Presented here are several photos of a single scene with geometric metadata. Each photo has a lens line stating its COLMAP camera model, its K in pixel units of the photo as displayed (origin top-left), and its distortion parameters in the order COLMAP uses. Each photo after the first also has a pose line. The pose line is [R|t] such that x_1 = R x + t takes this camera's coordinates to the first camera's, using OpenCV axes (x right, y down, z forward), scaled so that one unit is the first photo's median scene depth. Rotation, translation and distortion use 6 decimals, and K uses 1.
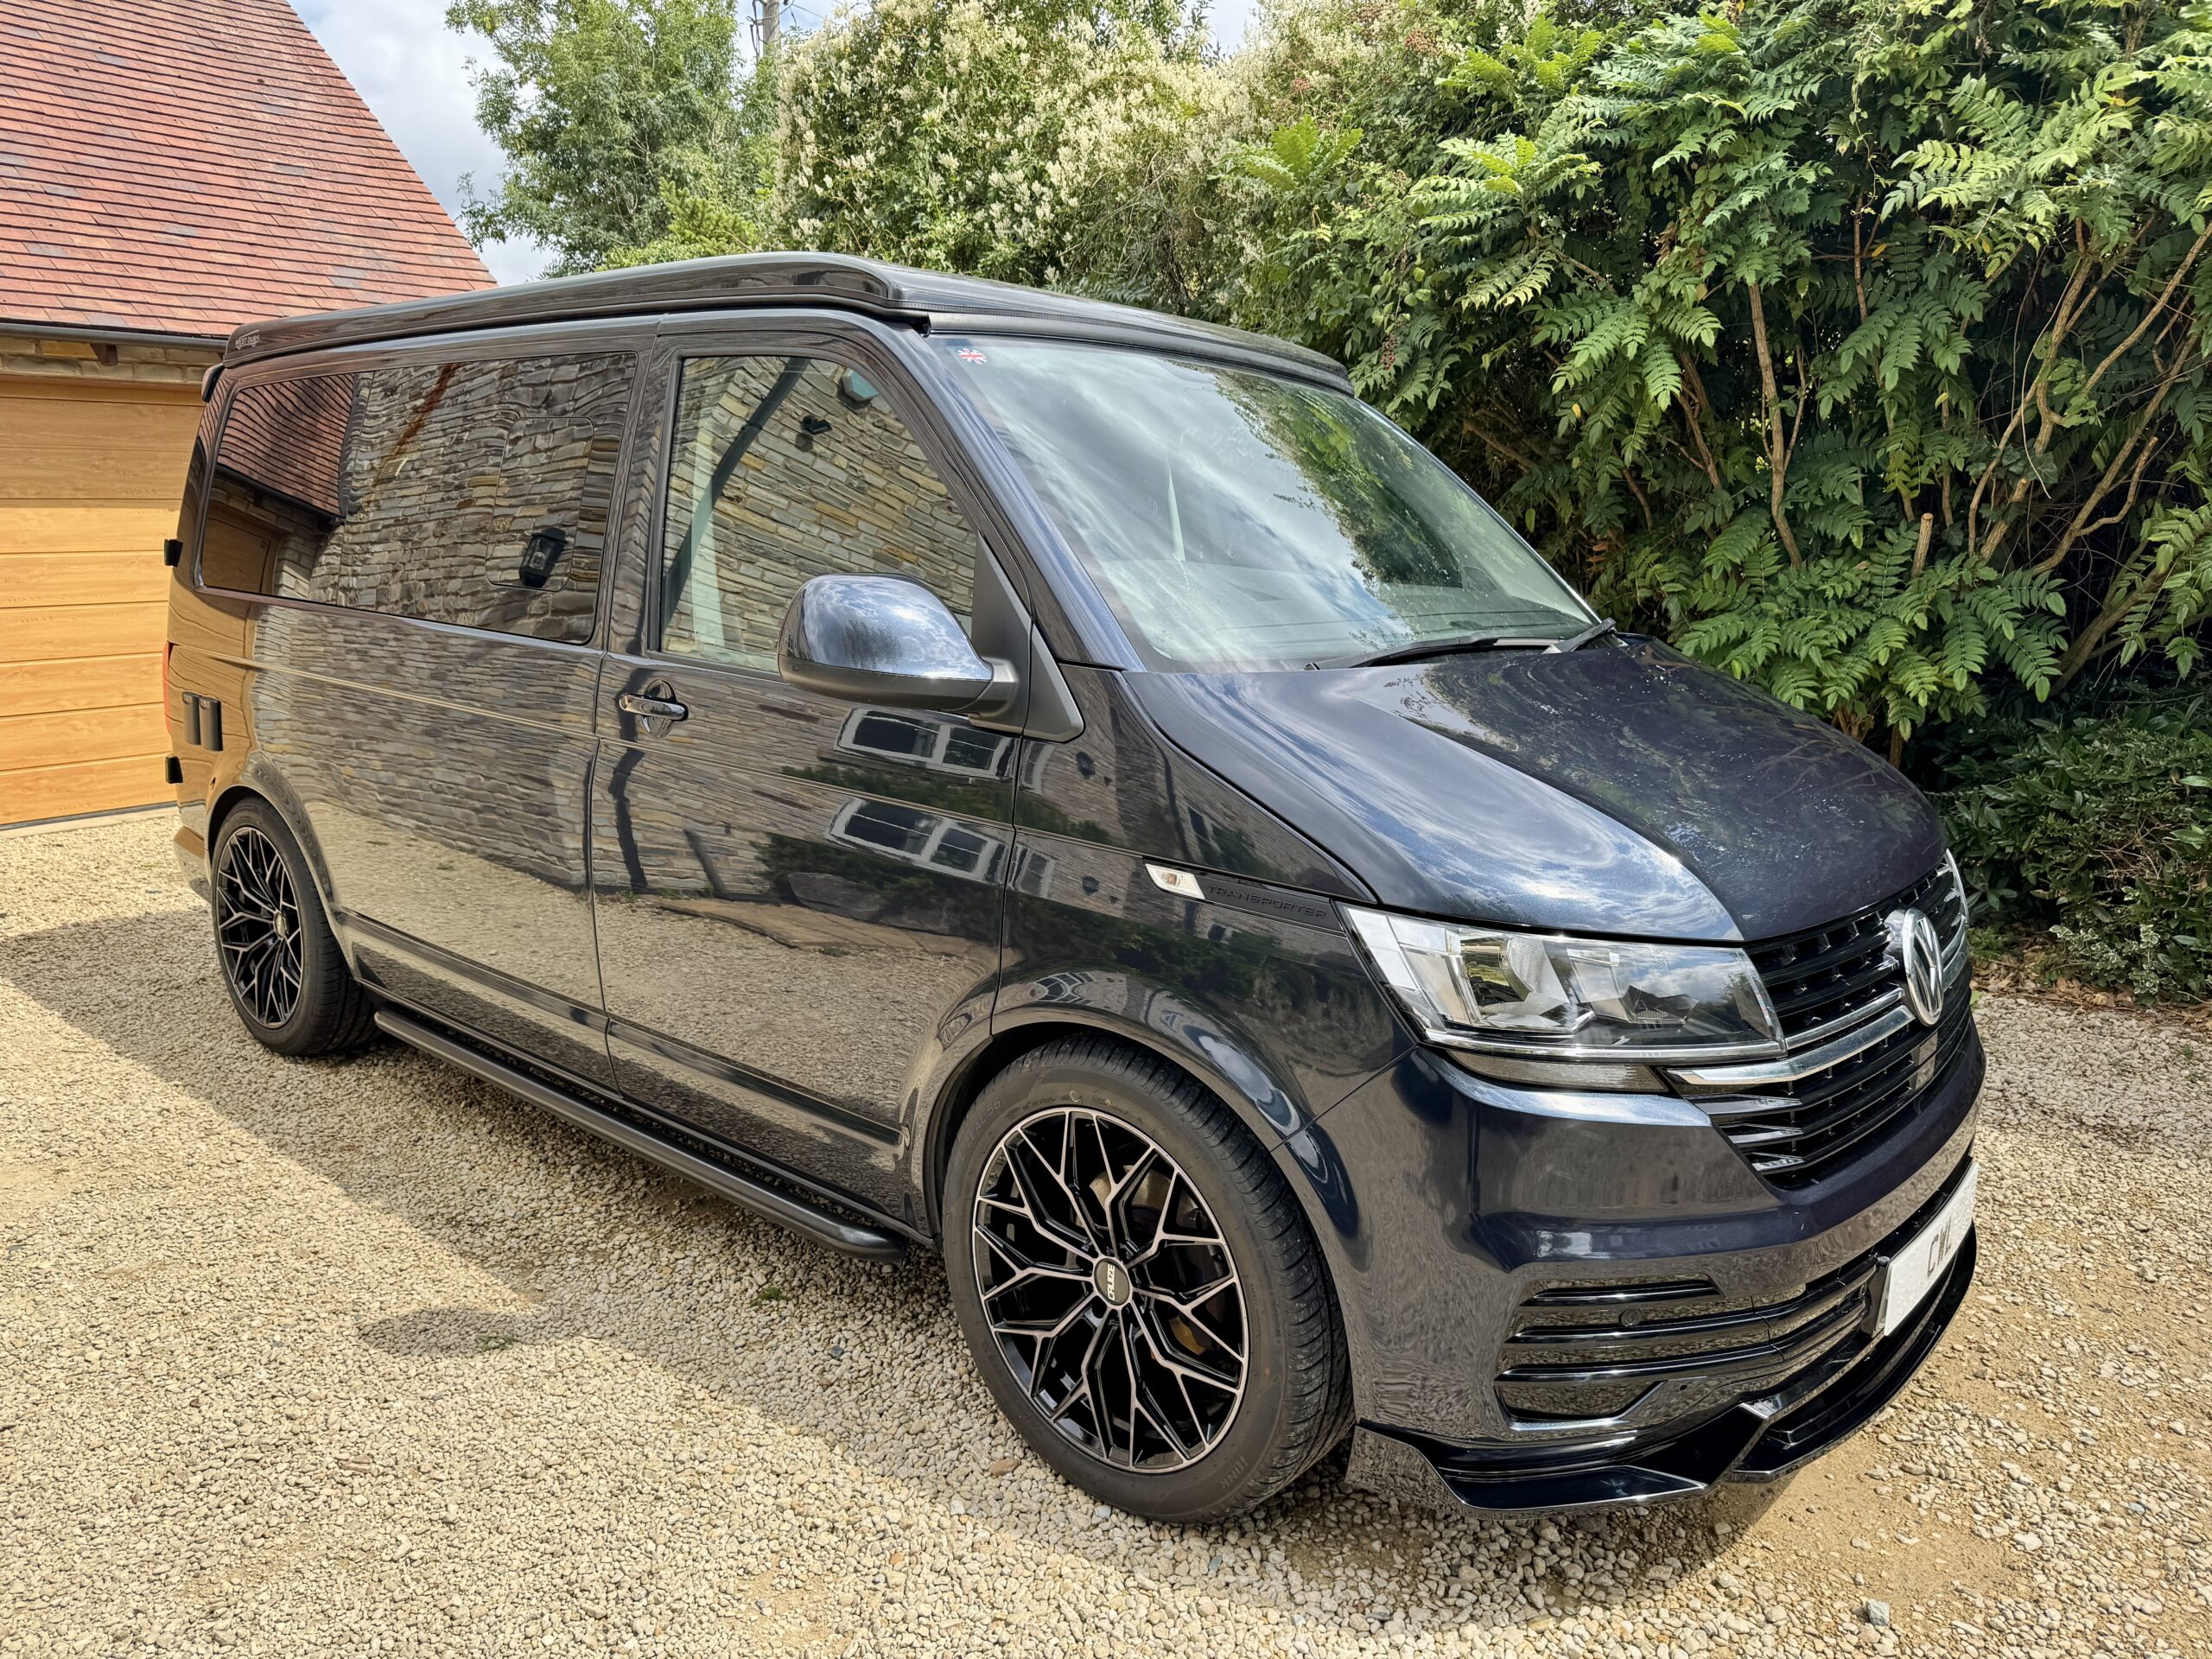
lens RADIAL K [[1579.0, 0, 1108.6], [0, 1579.0, 840.0], [0, 0, 1]] dist [0.002079, -0.005778]
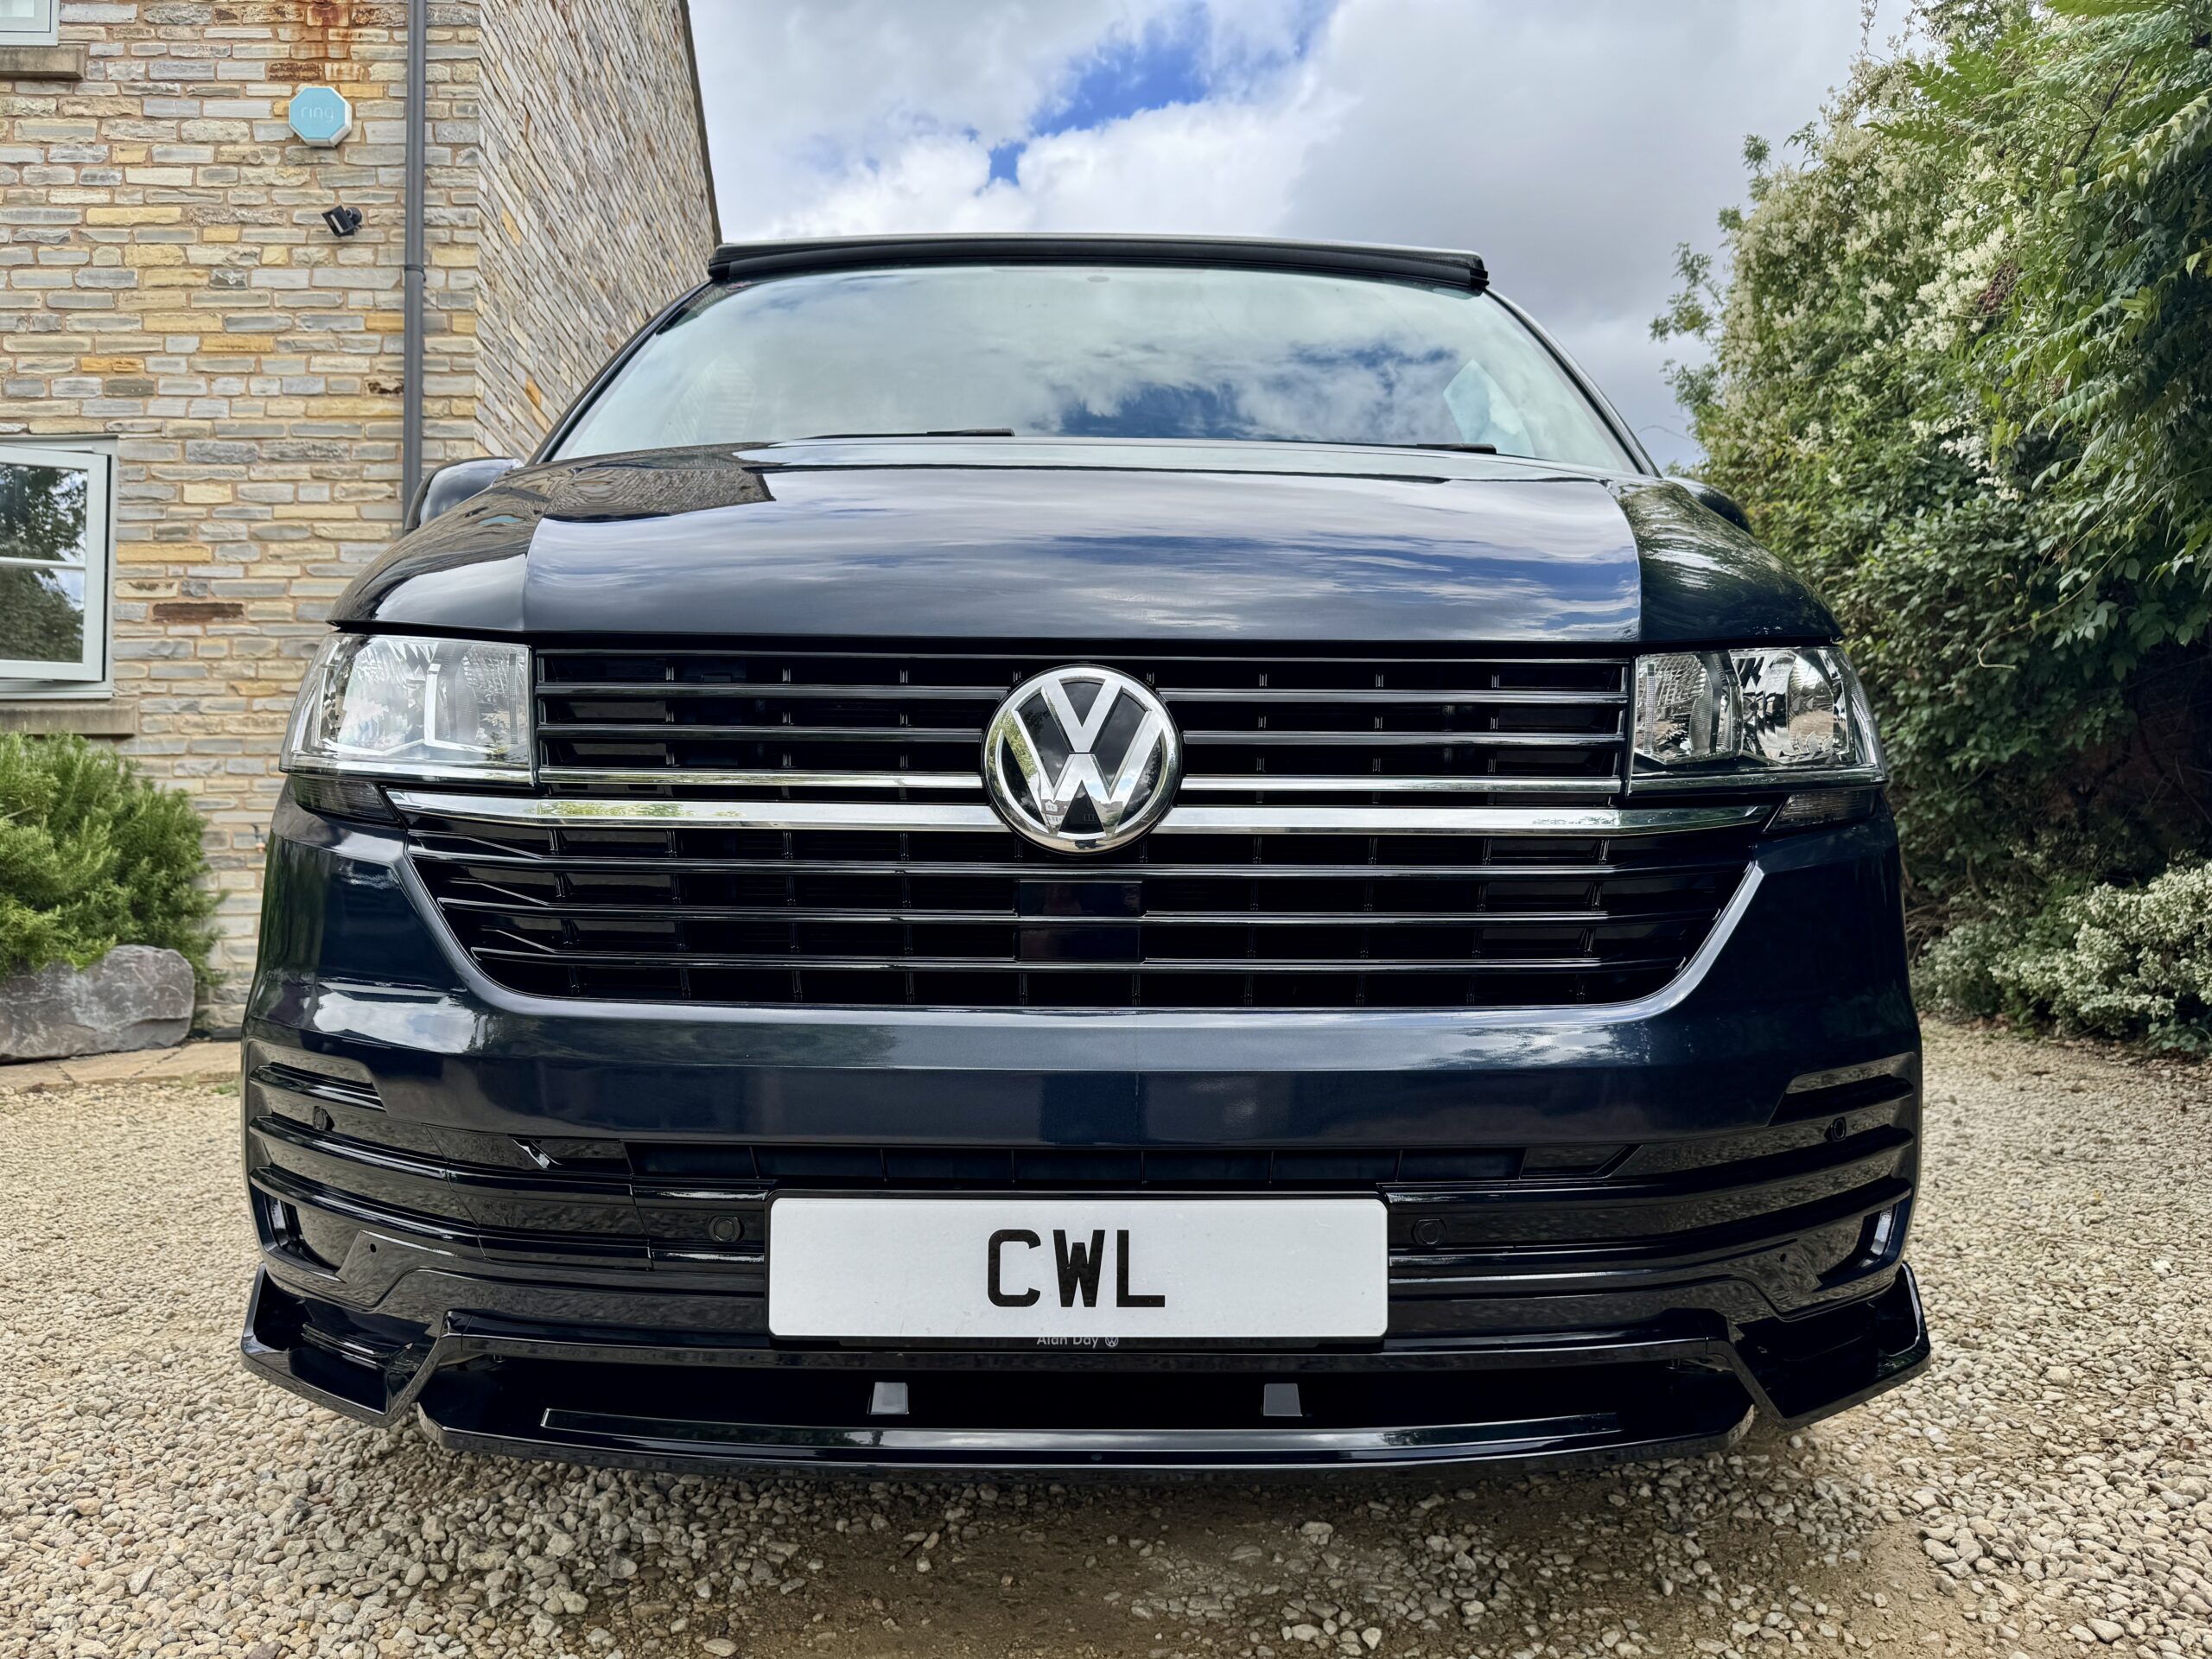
lens RADIAL K [[1547.9, 0, 1107.6], [0, 1547.9, 831.4], [0, 0, 1]] dist [0.039655, -0.040211]
pose [[0.650195, -0.021026, -0.759476, 0.507185], [-0.139361, 0.979357, -0.146422, 0.100642], [0.746877, 0.201044, 0.633842, 0.347467]]
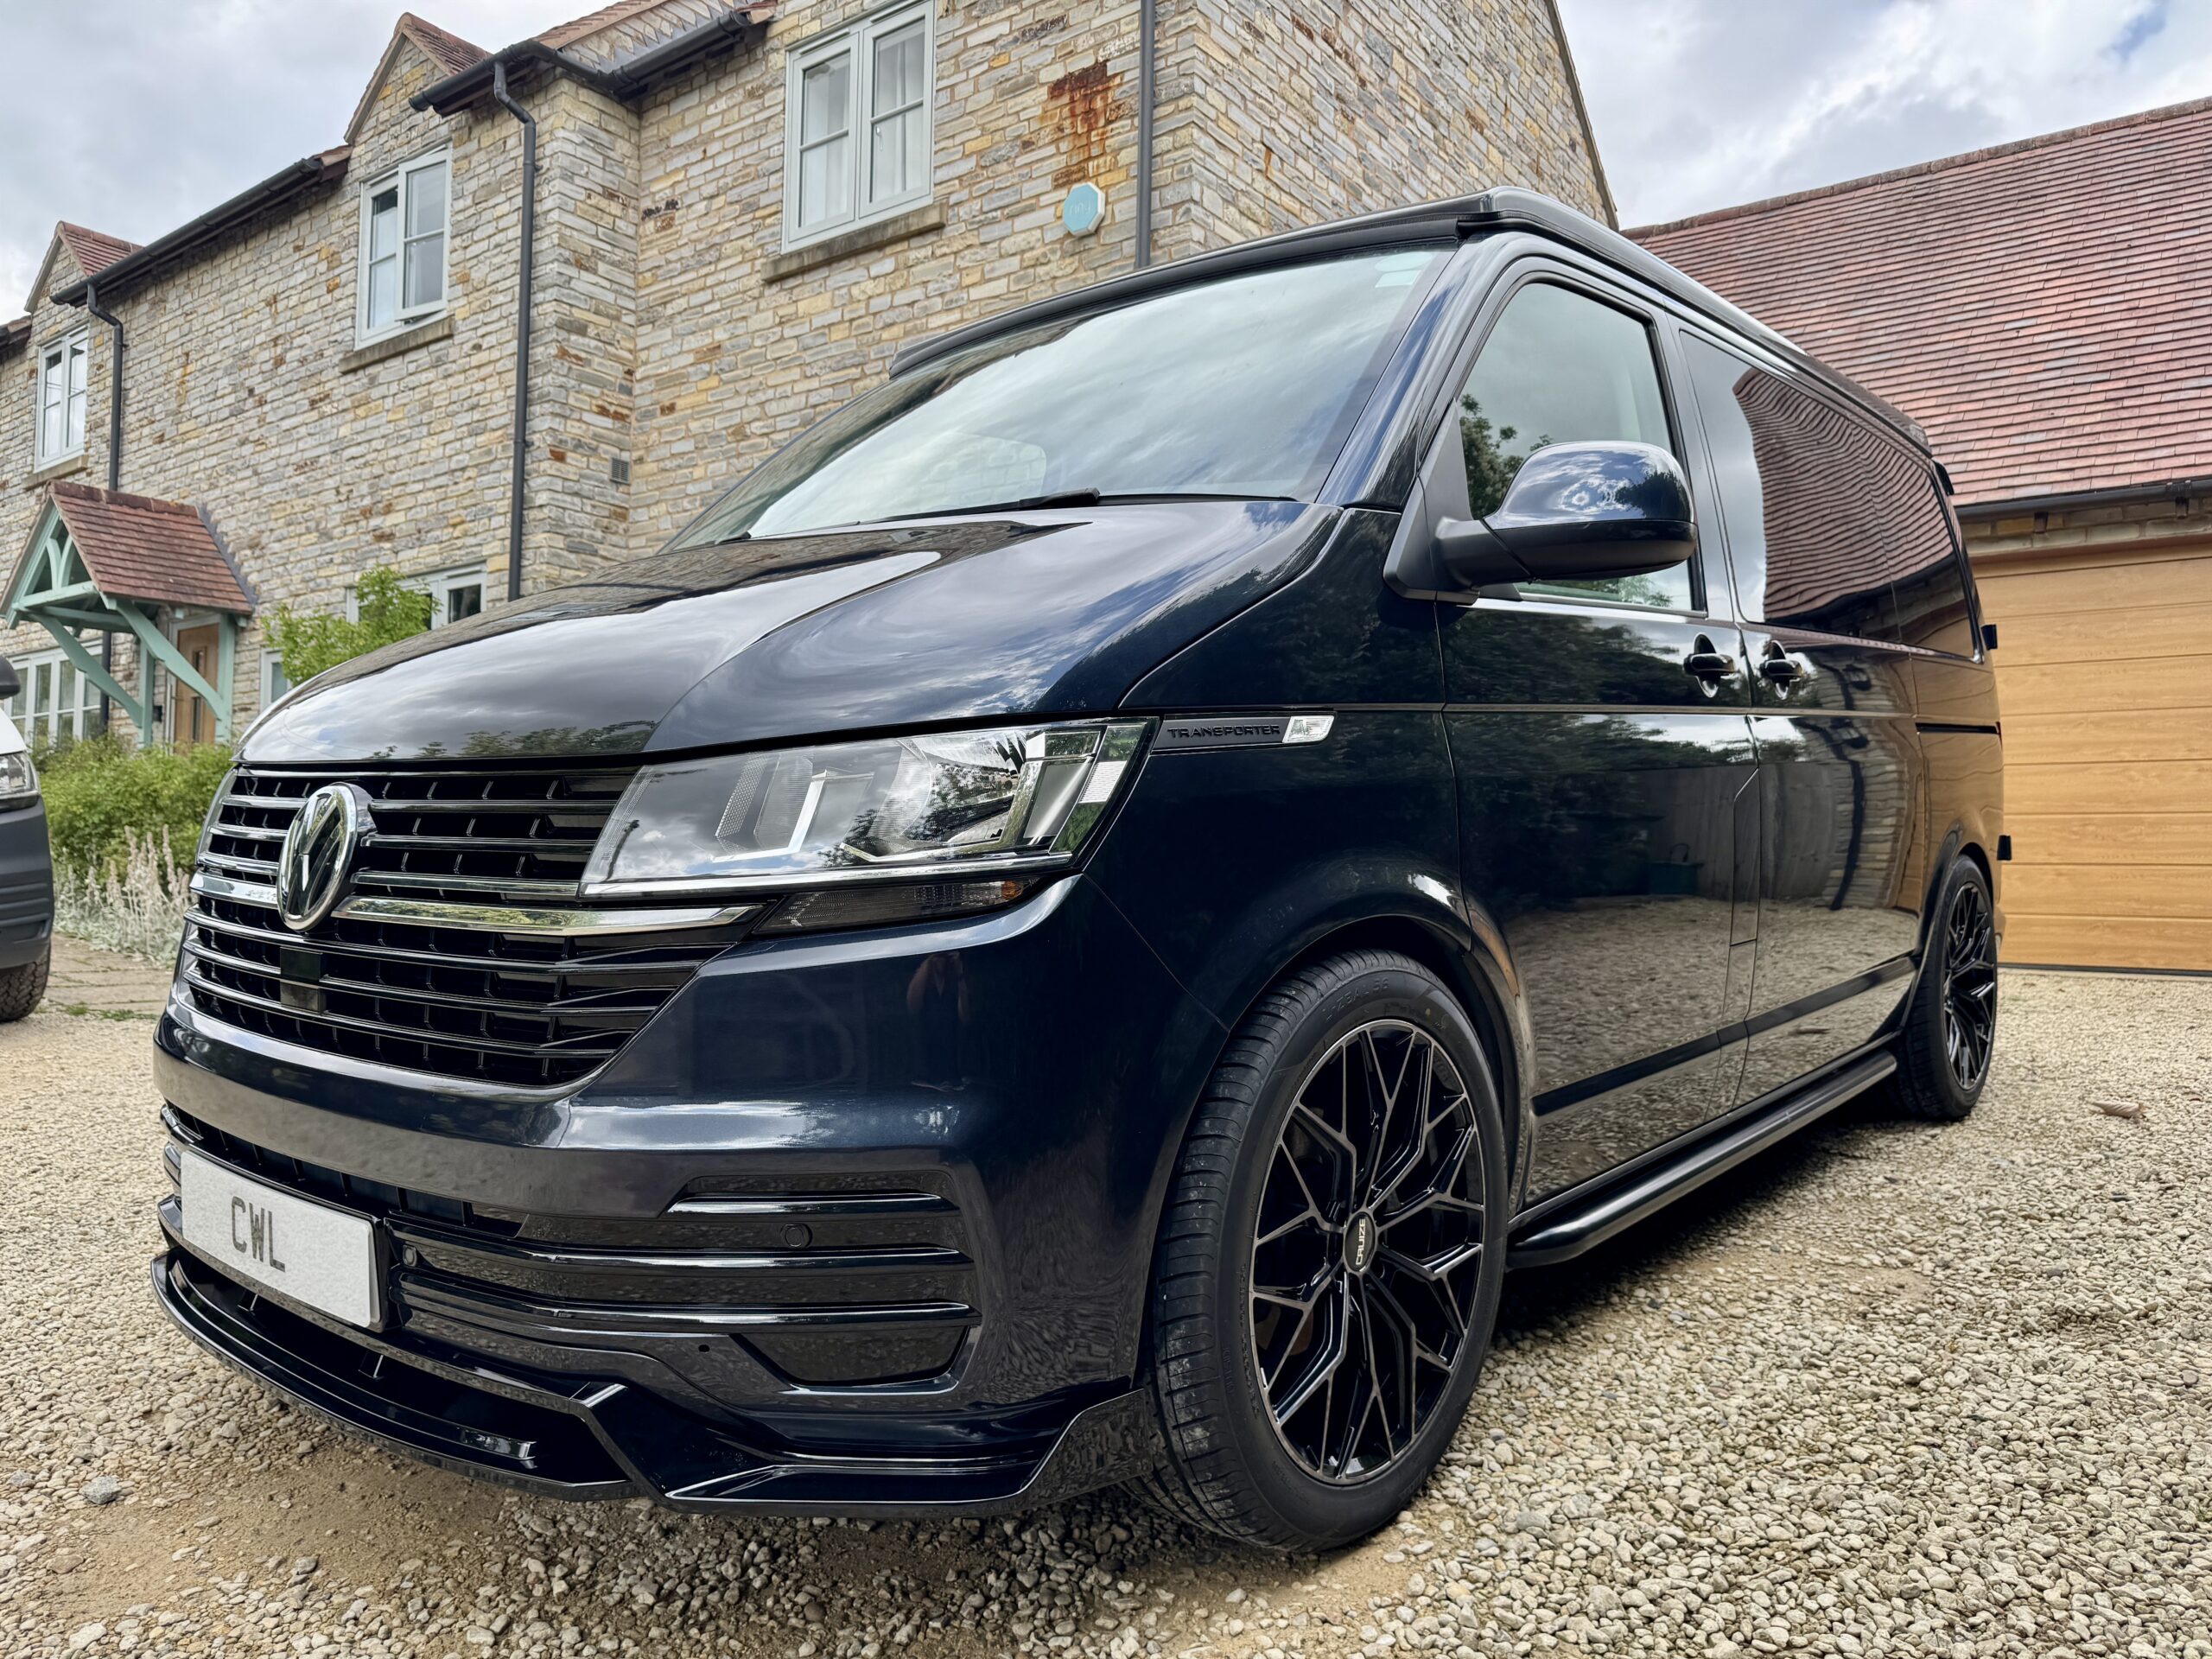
lens RADIAL K [[1577.2, 0, 1117.2], [0, 1577.2, 832.5], [0, 0, 1]] dist [0.000249, -0.005482]
pose [[0.006936, 0.012027, -0.999904, 0.685534], [-0.186345, 0.982428, 0.010524, -0.001547], [0.982460, 0.186254, 0.009055, 0.712822]]
